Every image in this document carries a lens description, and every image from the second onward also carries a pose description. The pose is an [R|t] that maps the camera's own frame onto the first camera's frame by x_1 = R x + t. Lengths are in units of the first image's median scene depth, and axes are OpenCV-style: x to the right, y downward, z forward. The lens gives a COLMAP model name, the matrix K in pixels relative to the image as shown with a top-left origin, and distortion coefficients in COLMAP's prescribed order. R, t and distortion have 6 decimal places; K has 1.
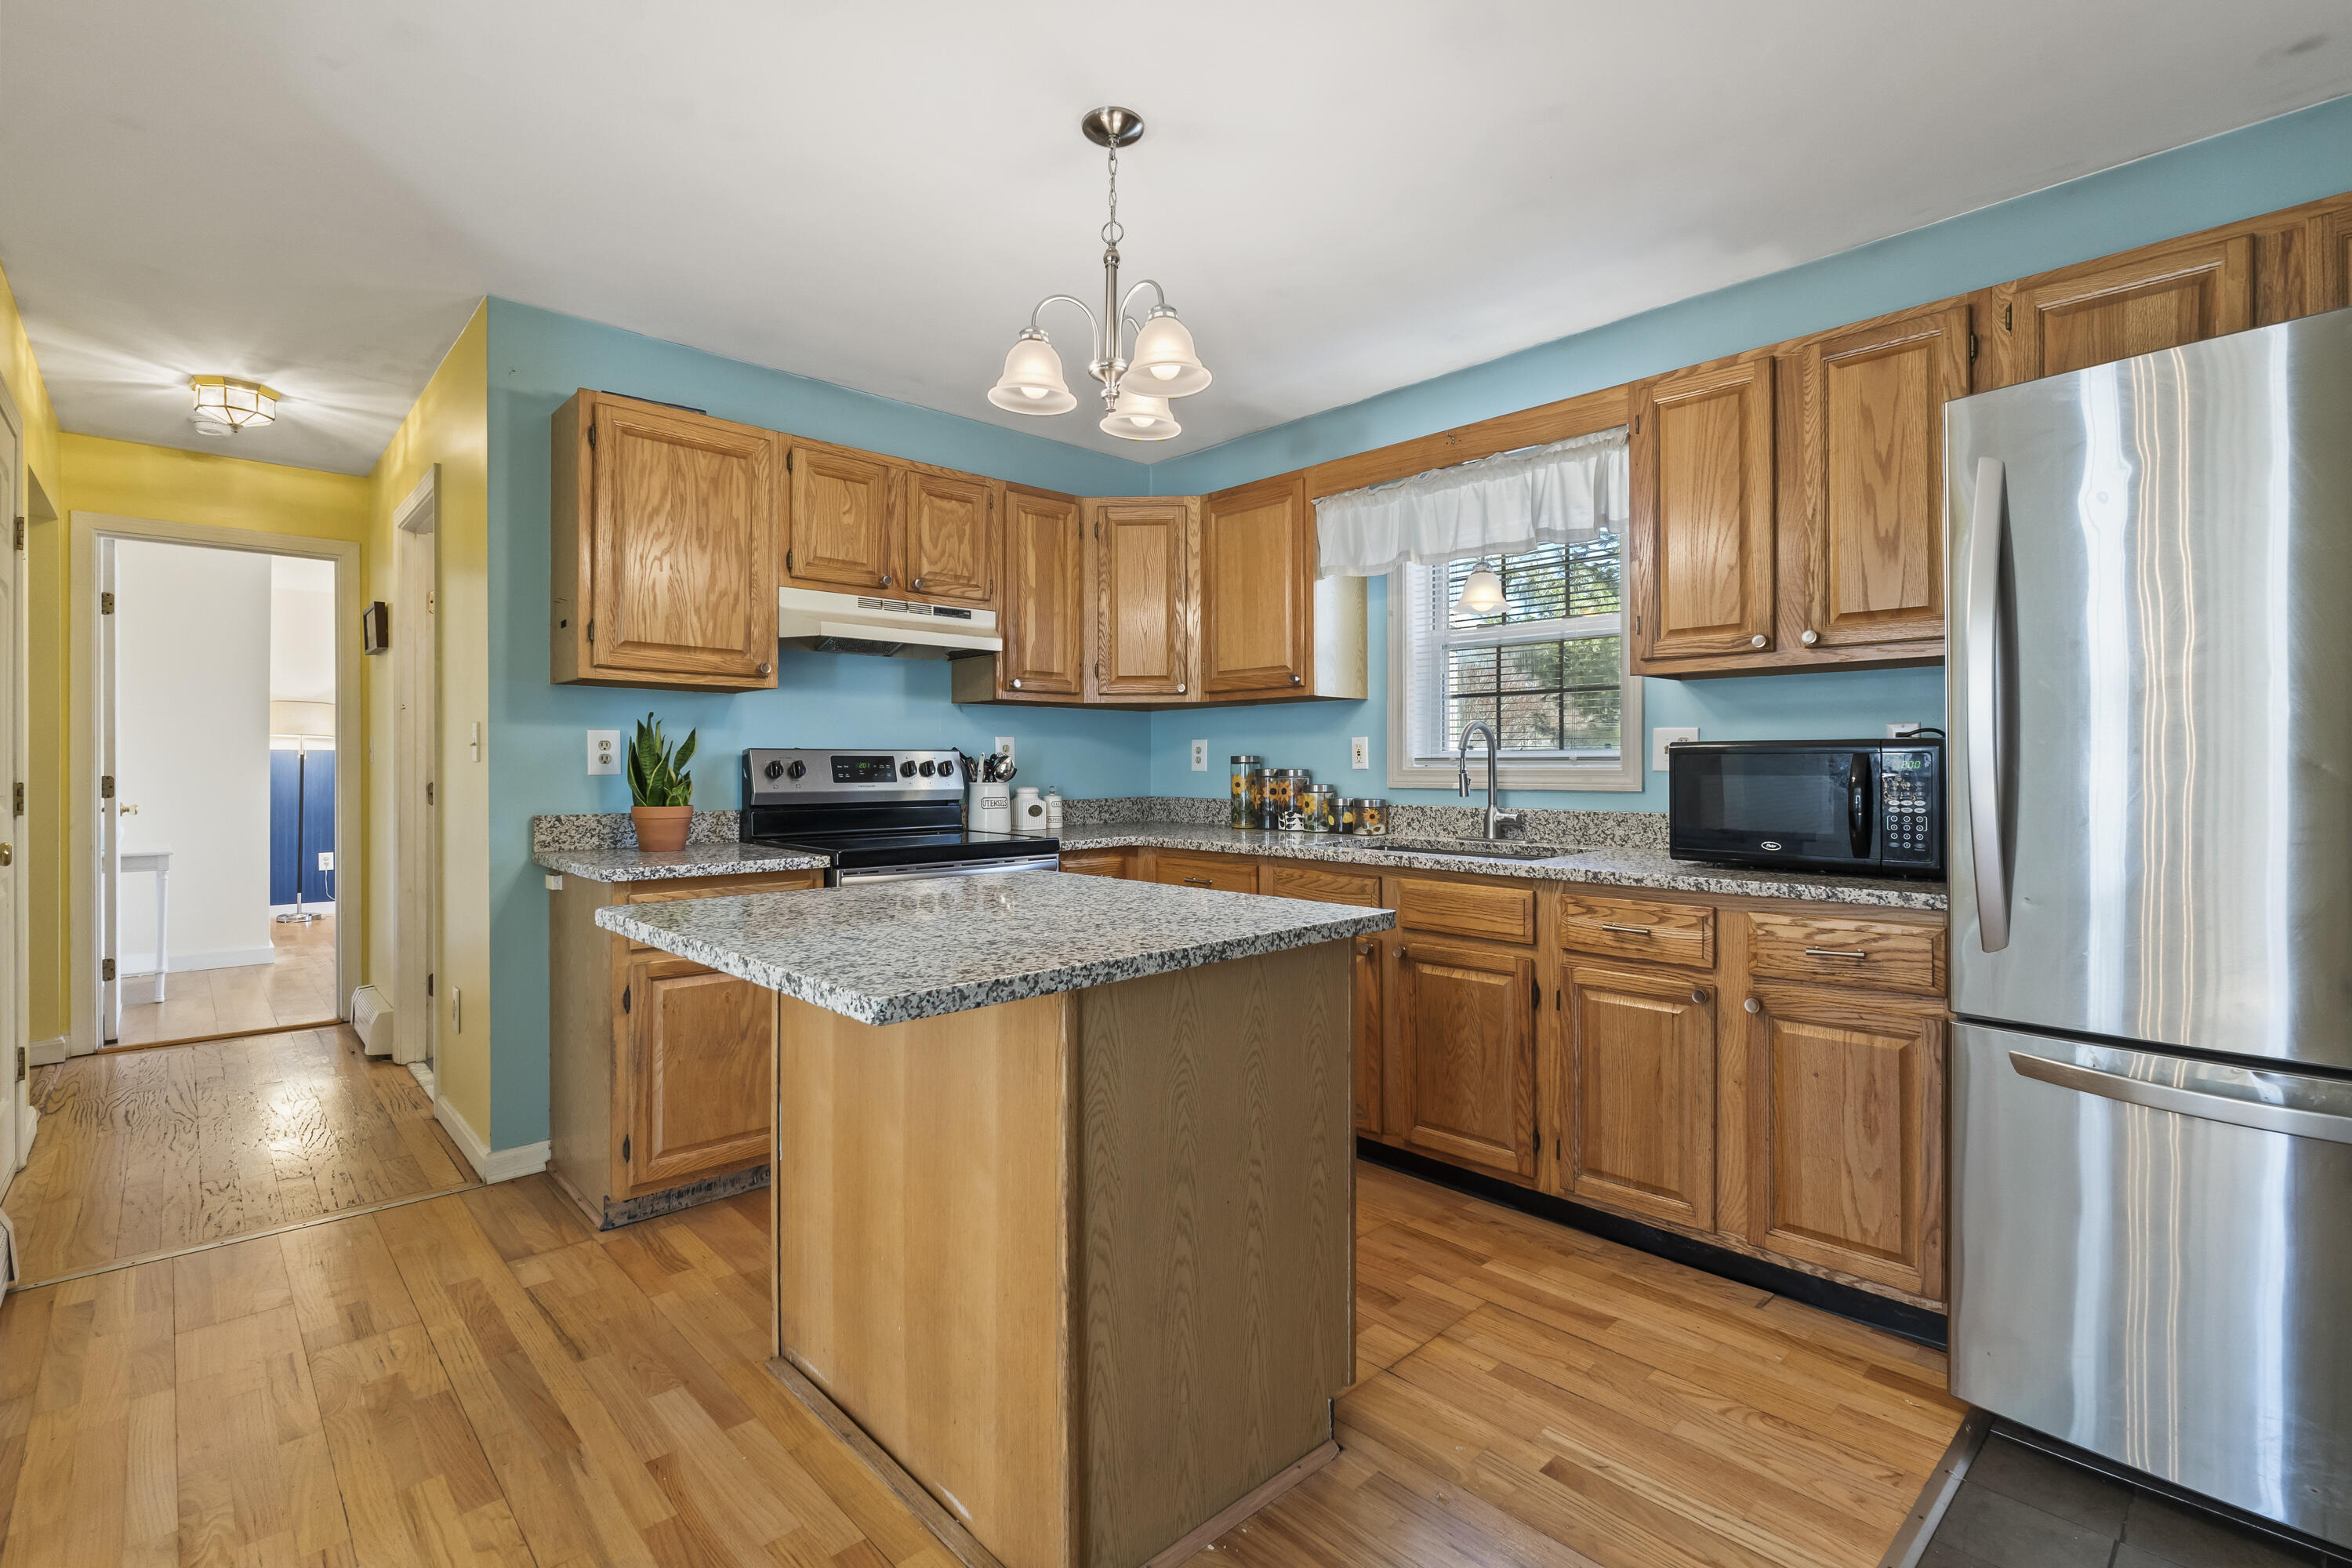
lens RADIAL K [[1072.1, 0, 1172.0], [0, 1072.1, 769.9], [0, 0, 1]] dist [-0.002740, -0.001208]
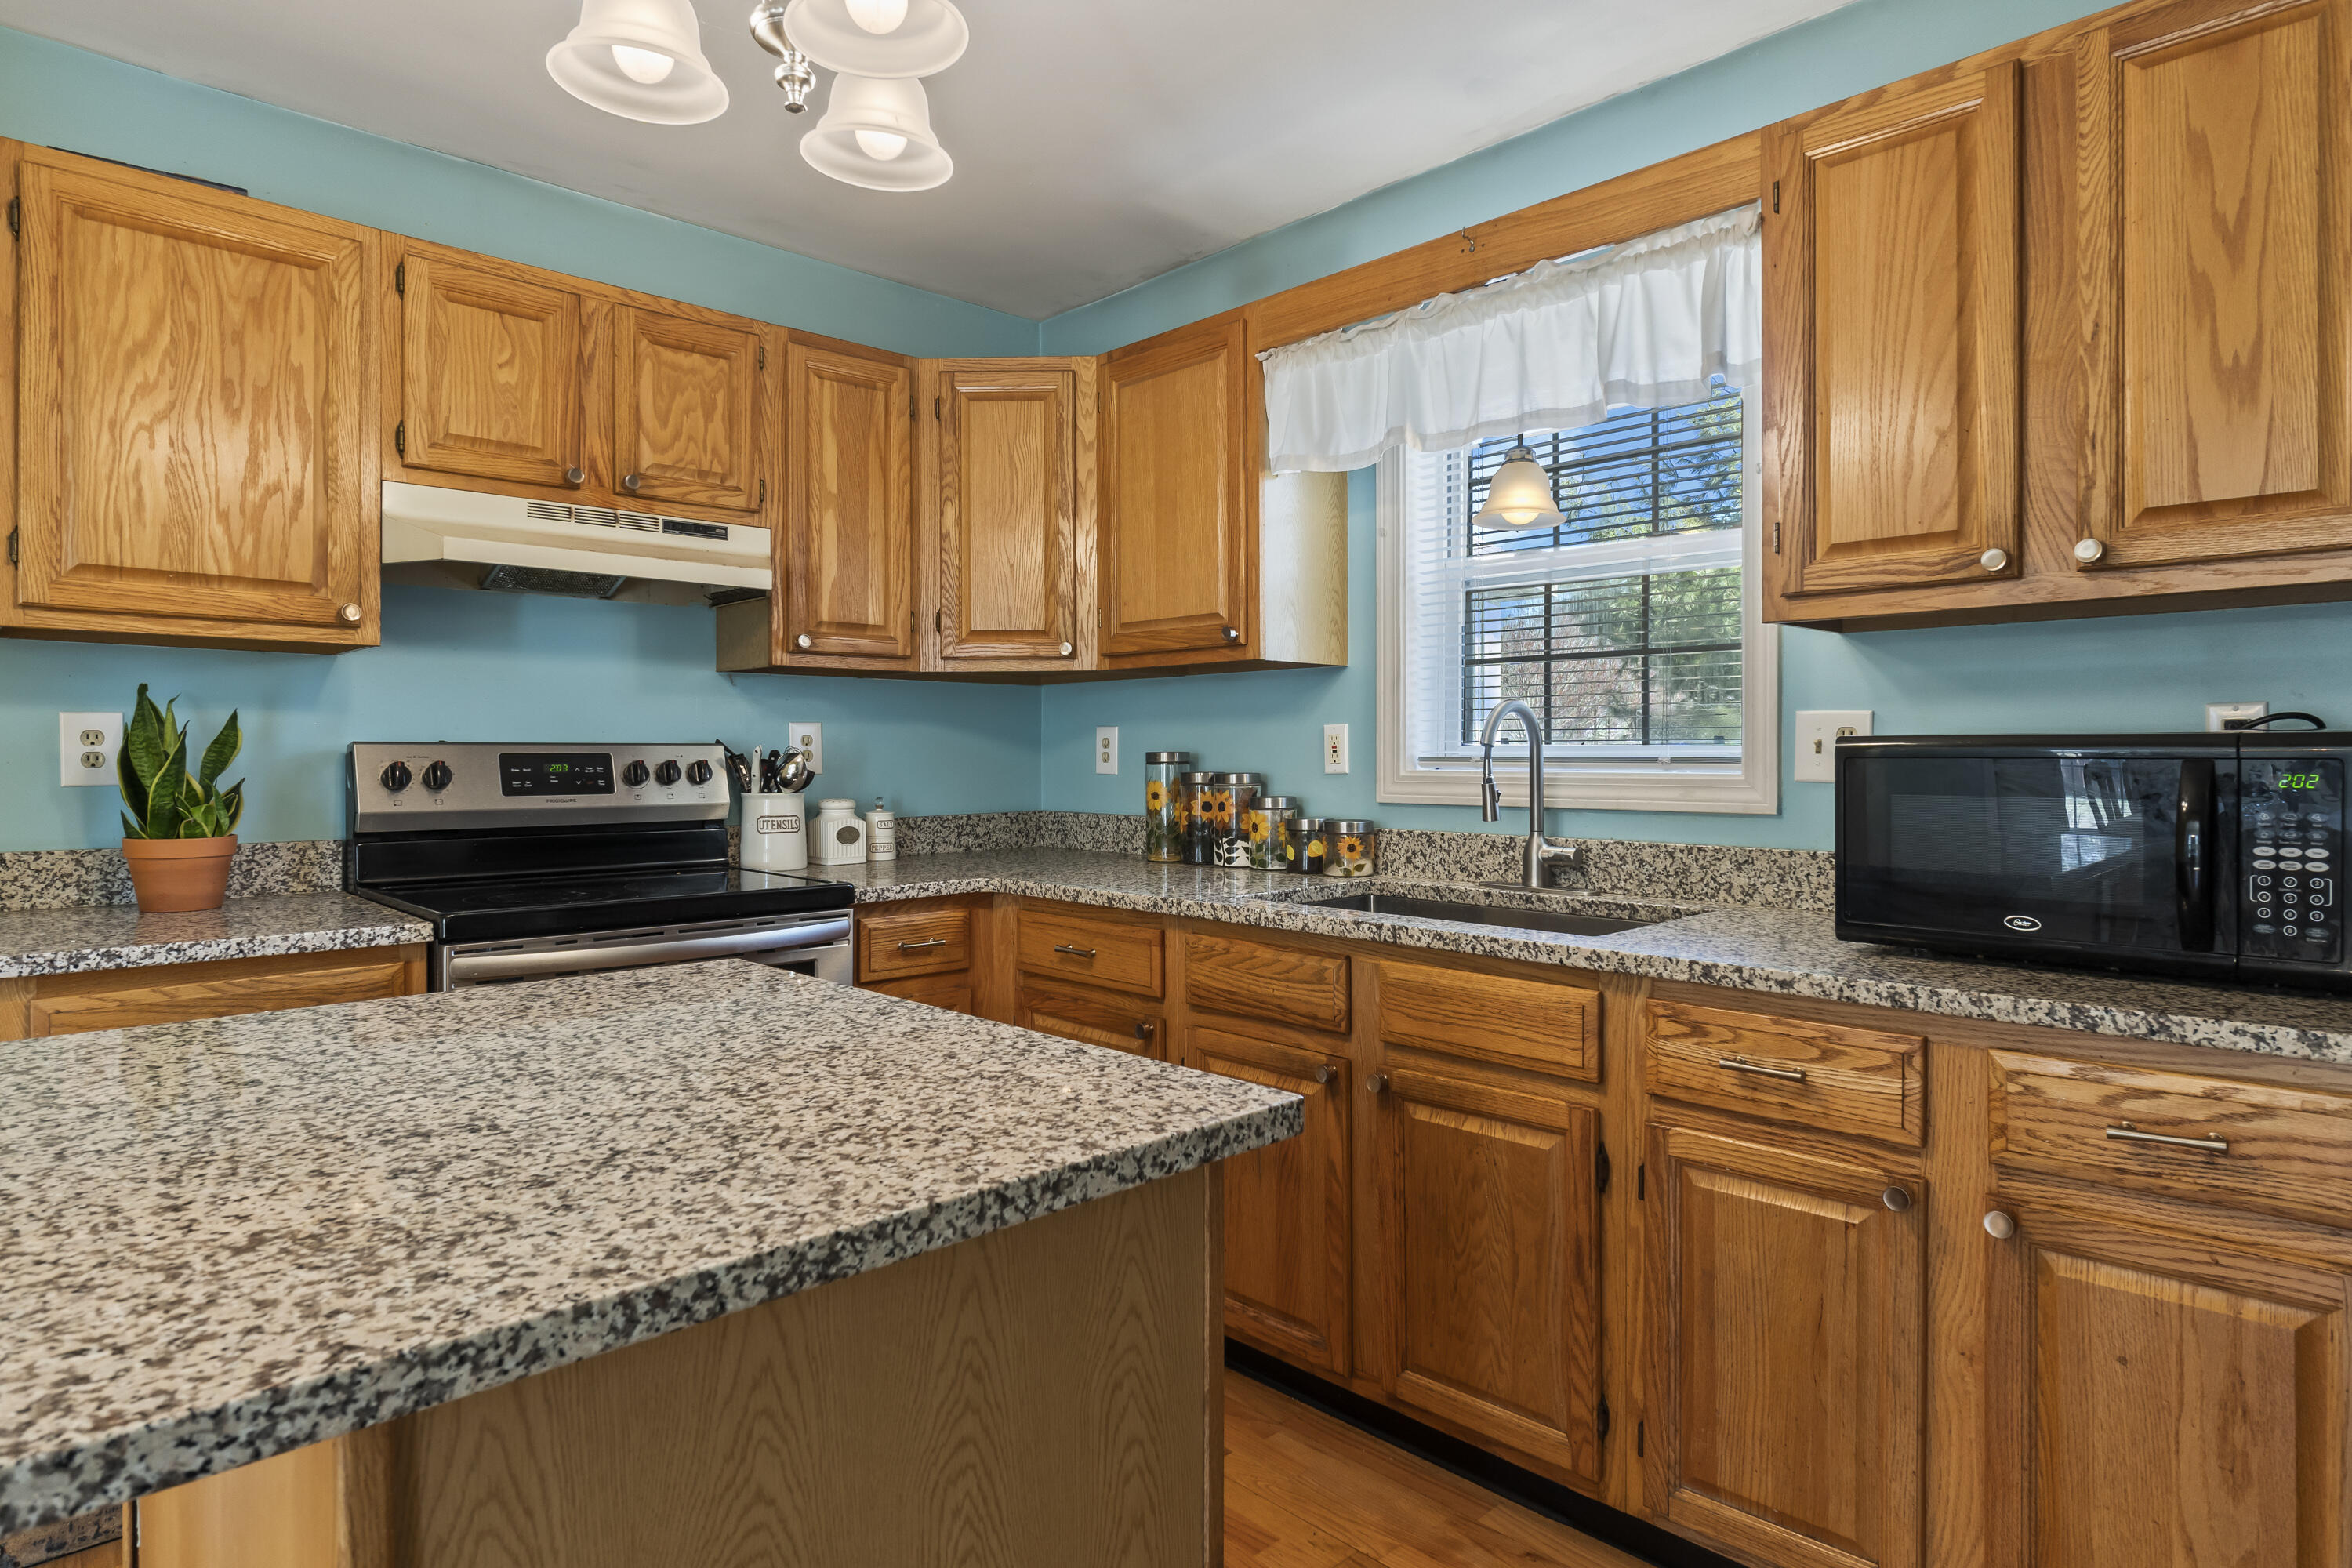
lens RADIAL K [[1302.2, 0, 1174.4], [0, 1302.2, 763.9], [0, 0, 1]] dist [-0.004551, 0.001786]
pose [[0.999991, 0.000734, 0.004109, 0.102268], [-0.000748, 0.999994, 0.003400, -0.012631], [-0.004107, -0.003403, 0.999986, 0.290395]]
